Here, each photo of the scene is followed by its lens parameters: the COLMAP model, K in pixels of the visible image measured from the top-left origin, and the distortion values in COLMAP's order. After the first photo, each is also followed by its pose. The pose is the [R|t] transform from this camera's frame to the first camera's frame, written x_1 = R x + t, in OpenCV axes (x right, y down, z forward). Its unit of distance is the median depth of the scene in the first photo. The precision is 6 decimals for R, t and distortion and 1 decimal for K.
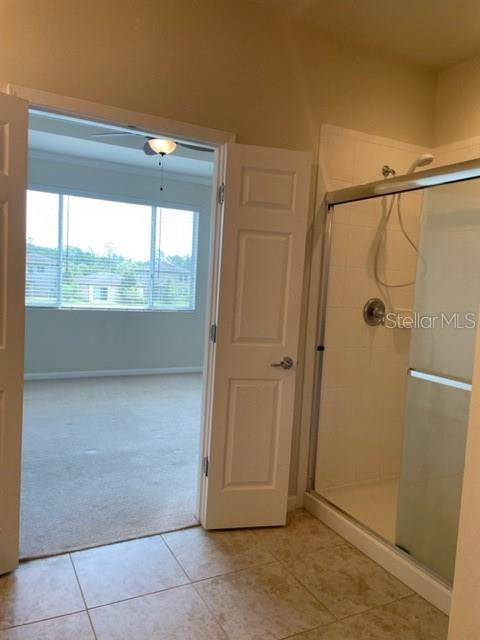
lens RADIAL K [[492.1, 0, 240.0], [0, 492.1, 320.0], [0, 0, 1]] dist [0.107310, -0.134436]
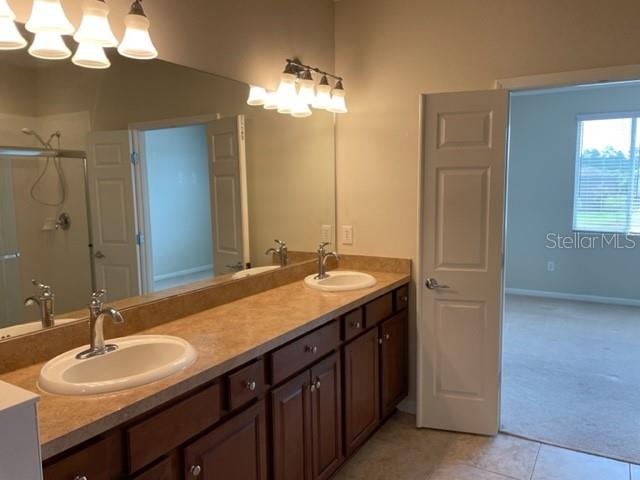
lens RADIAL K [[492.1, 0, 320.0], [0, 492.1, 240.0], [0, 0, 1]] dist [0.107310, -0.134436]
pose [[0.542542, 0.039513, -0.839099, 0.350447], [-0.033220, 0.999121, 0.025569, -0.040260], [0.839372, 0.014003, 0.543377, -0.113805]]
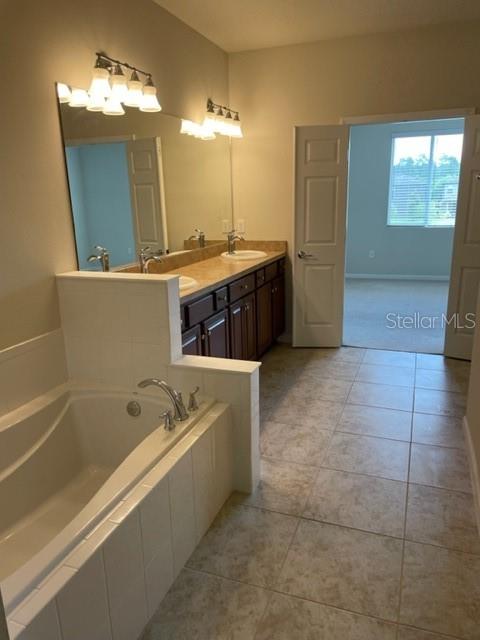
lens RADIAL K [[492.1, 0, 240.0], [0, 492.1, 320.0], [0, 0, 1]] dist [0.107310, -0.134436]
pose [[0.684104, 0.116114, -0.720083, 0.683285], [-0.003014, 0.987689, 0.156402, 0.036129], [0.729378, -0.104824, 0.676032, -0.655397]]
